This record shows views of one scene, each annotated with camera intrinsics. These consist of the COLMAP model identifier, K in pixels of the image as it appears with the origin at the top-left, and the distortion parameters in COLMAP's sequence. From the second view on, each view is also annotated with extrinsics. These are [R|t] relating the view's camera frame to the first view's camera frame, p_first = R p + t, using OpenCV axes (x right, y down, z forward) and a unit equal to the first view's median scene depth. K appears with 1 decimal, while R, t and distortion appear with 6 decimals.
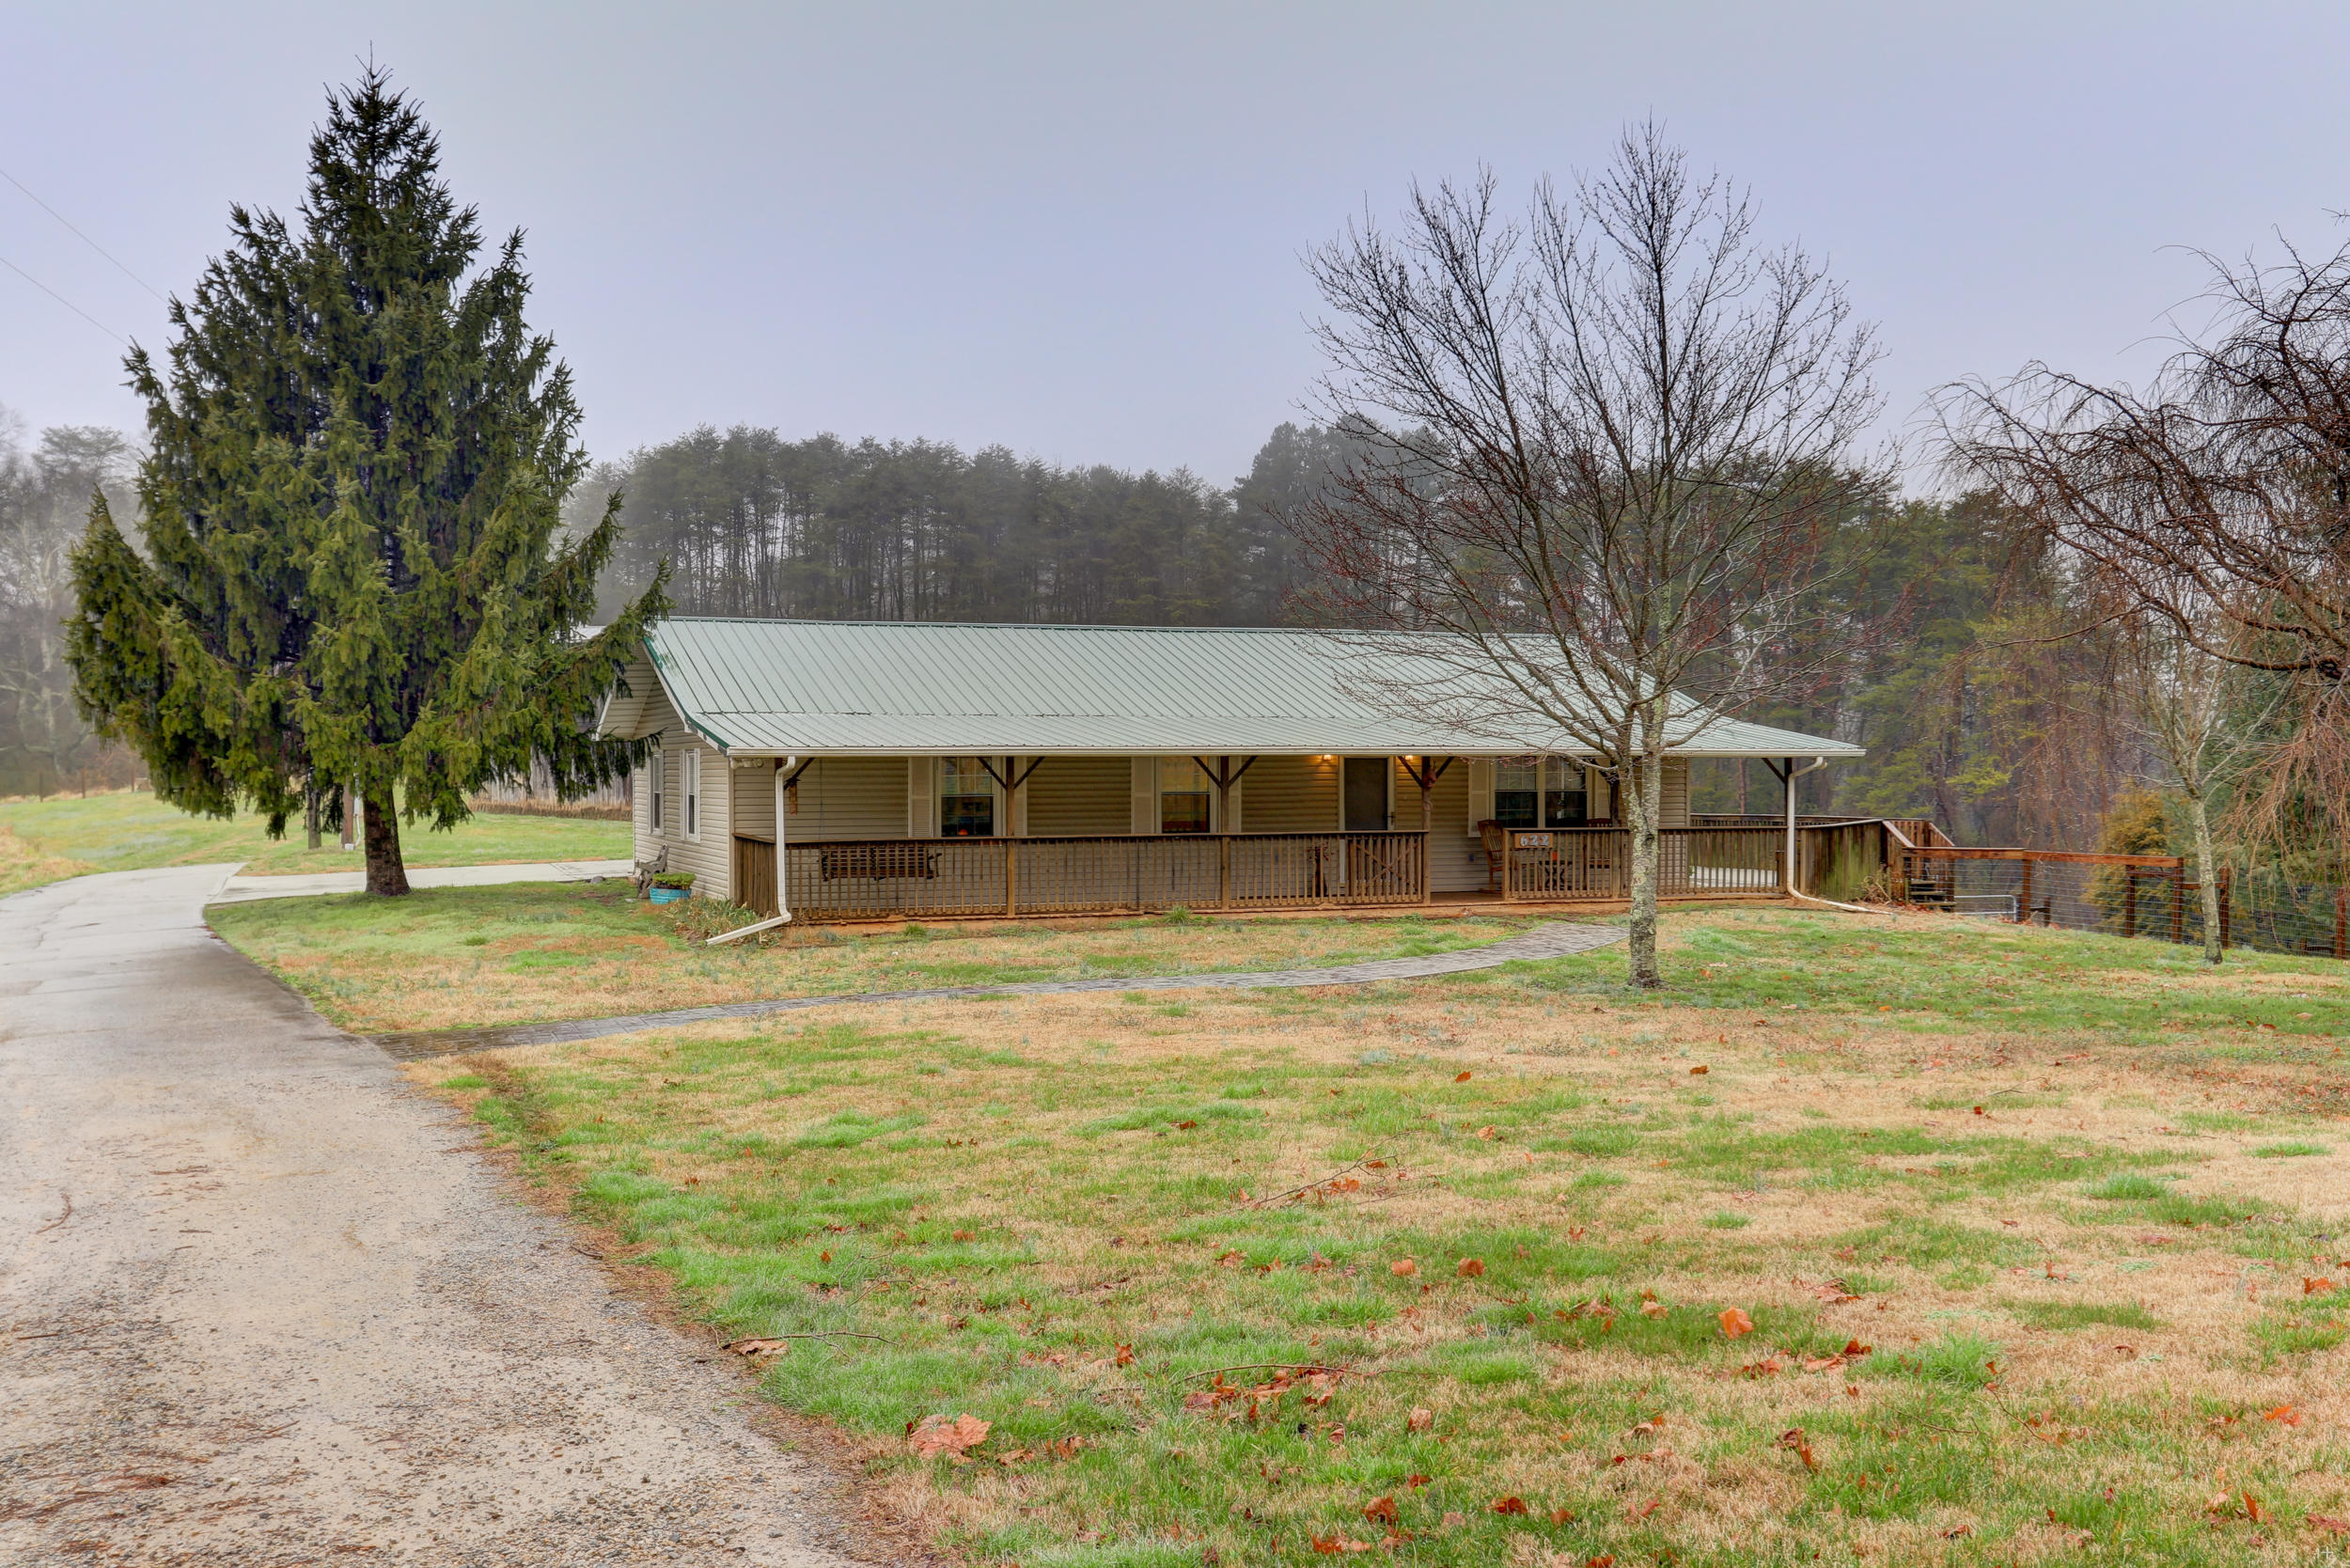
lens RADIAL K [[2407.0, 0, 1175.0], [0, 2407.0, 784.0], [0, 0, 1]] dist [-0.006452, -0.001822]
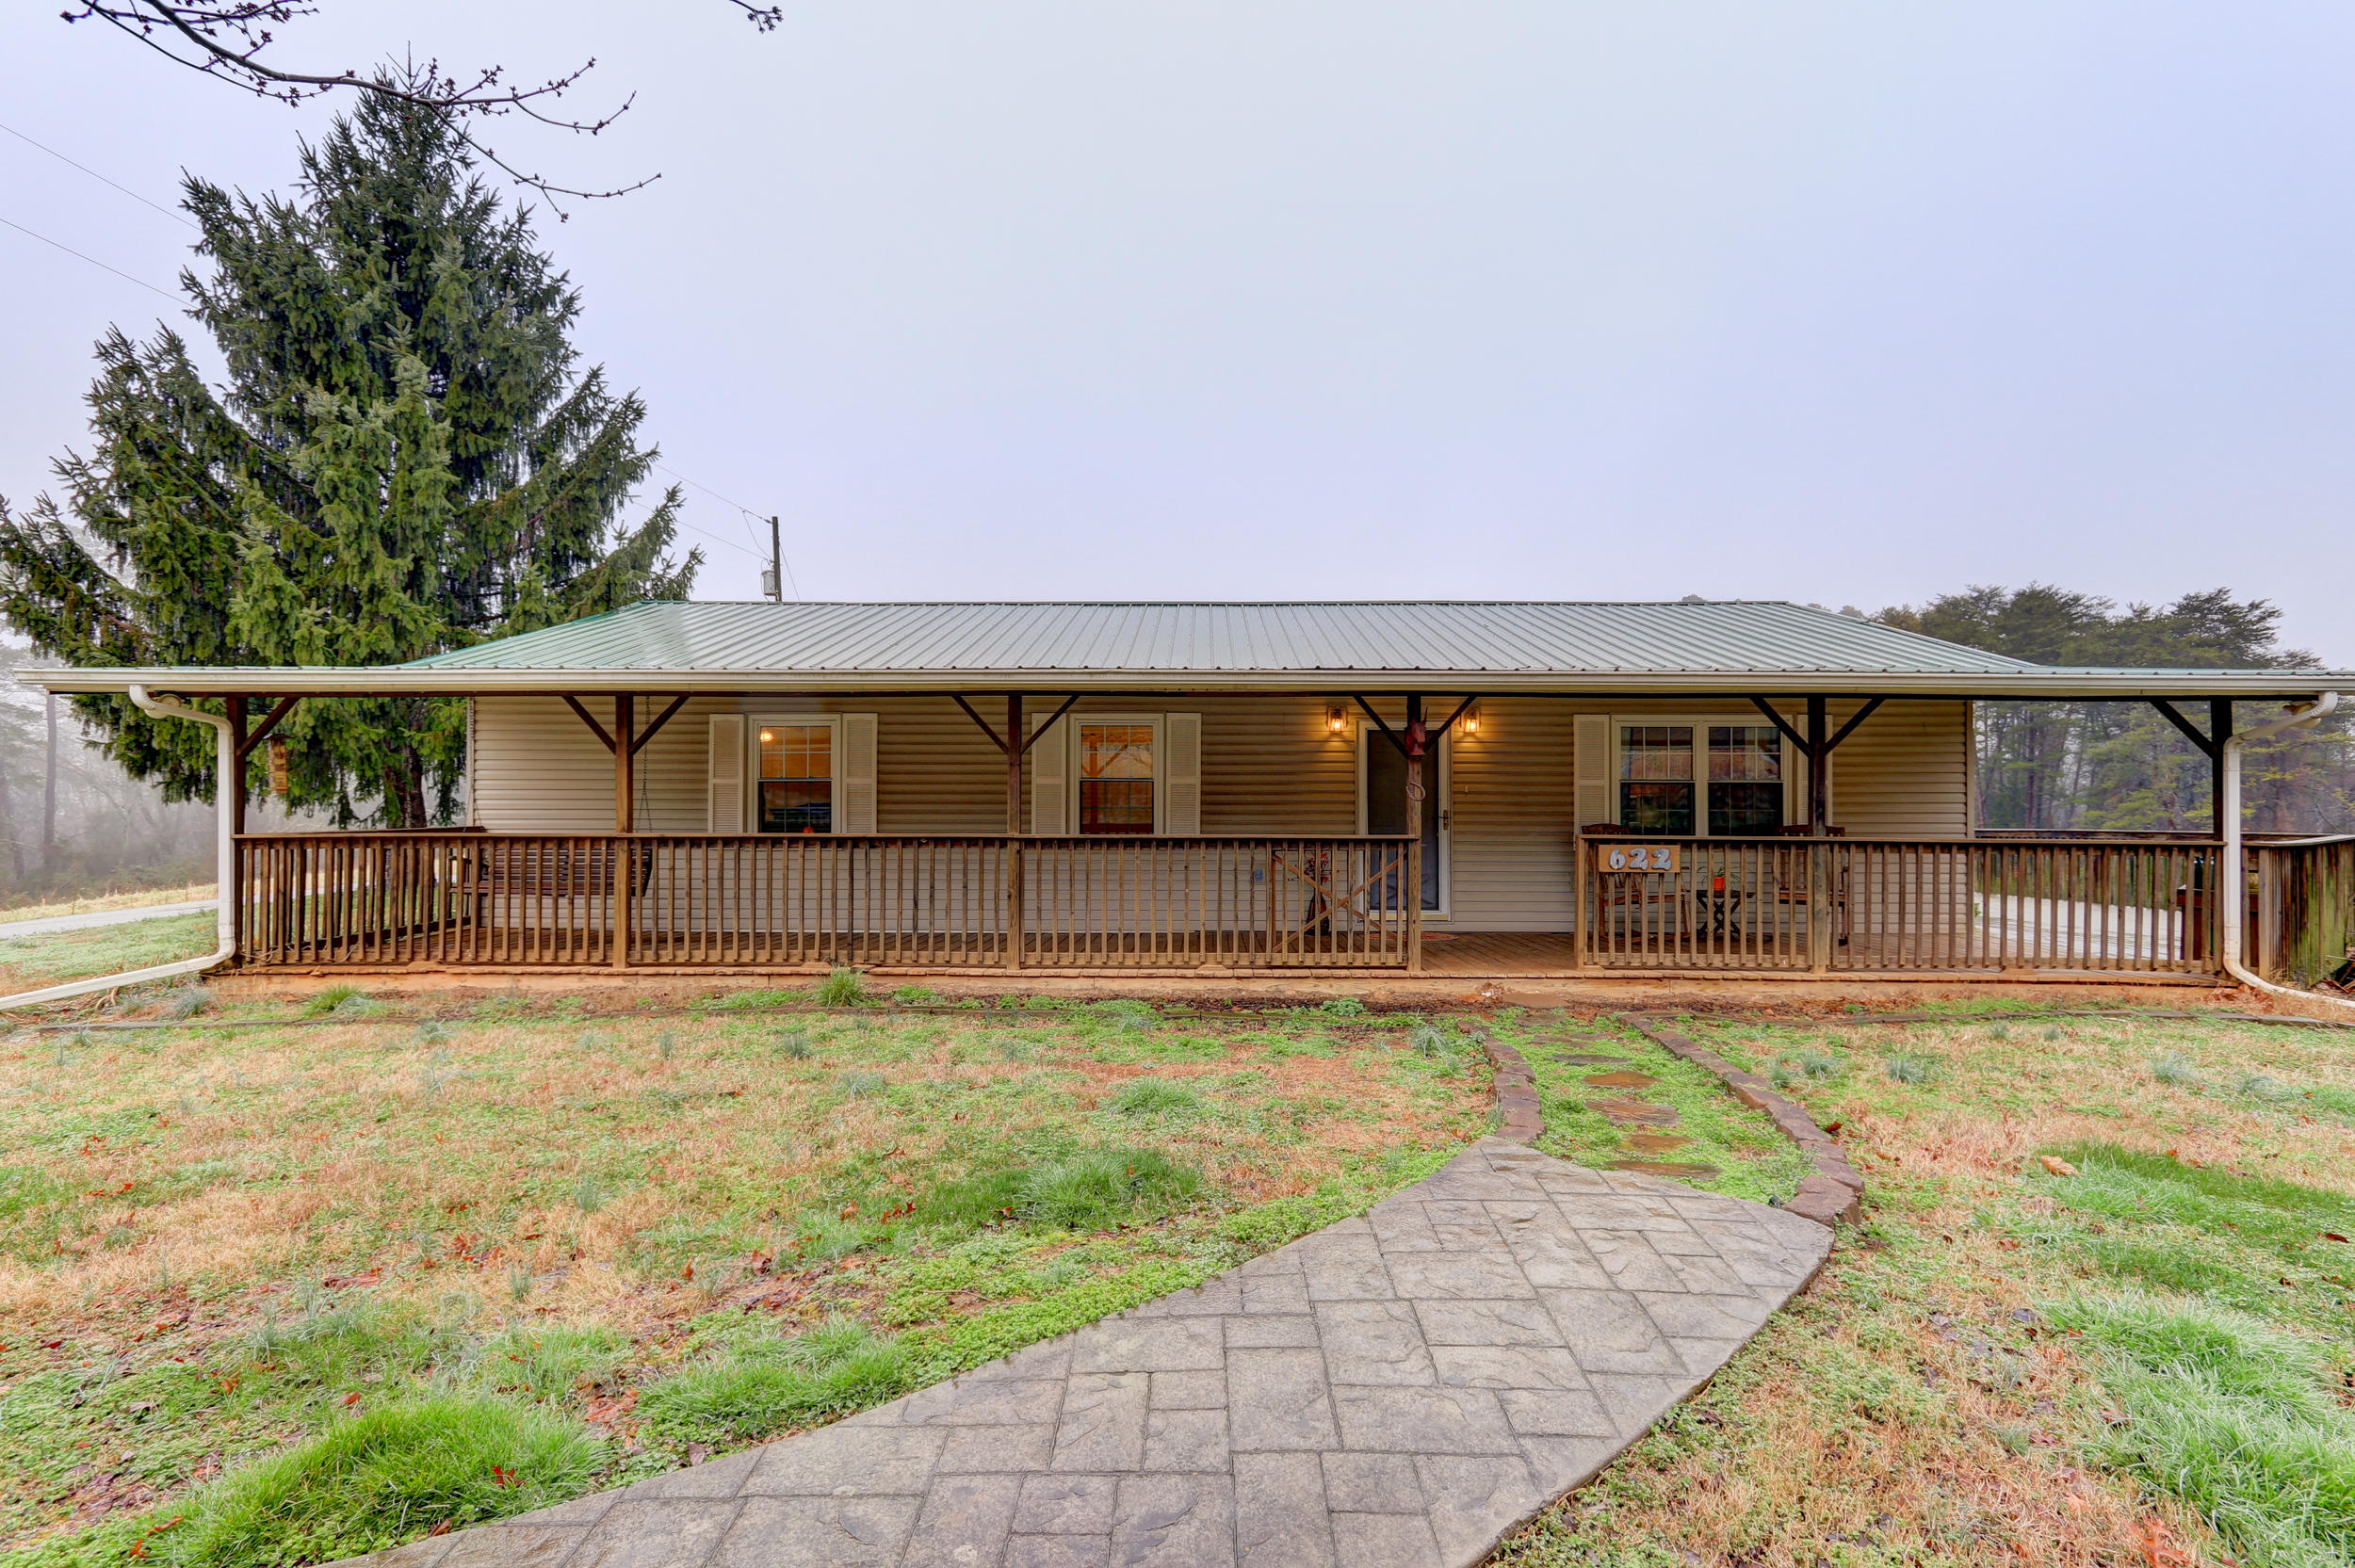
lens RADIAL K [[1074.3, 0, 1174.3], [0, 1074.3, 803.6], [0, 0, 1]] dist [0.003626, 0.000195]
pose [[0.920459, 0.005105, -0.390807, 0.141446], [-0.009411, 0.999914, -0.009104, 0.013687], [0.390727, 0.012058, 0.920428, 0.711822]]
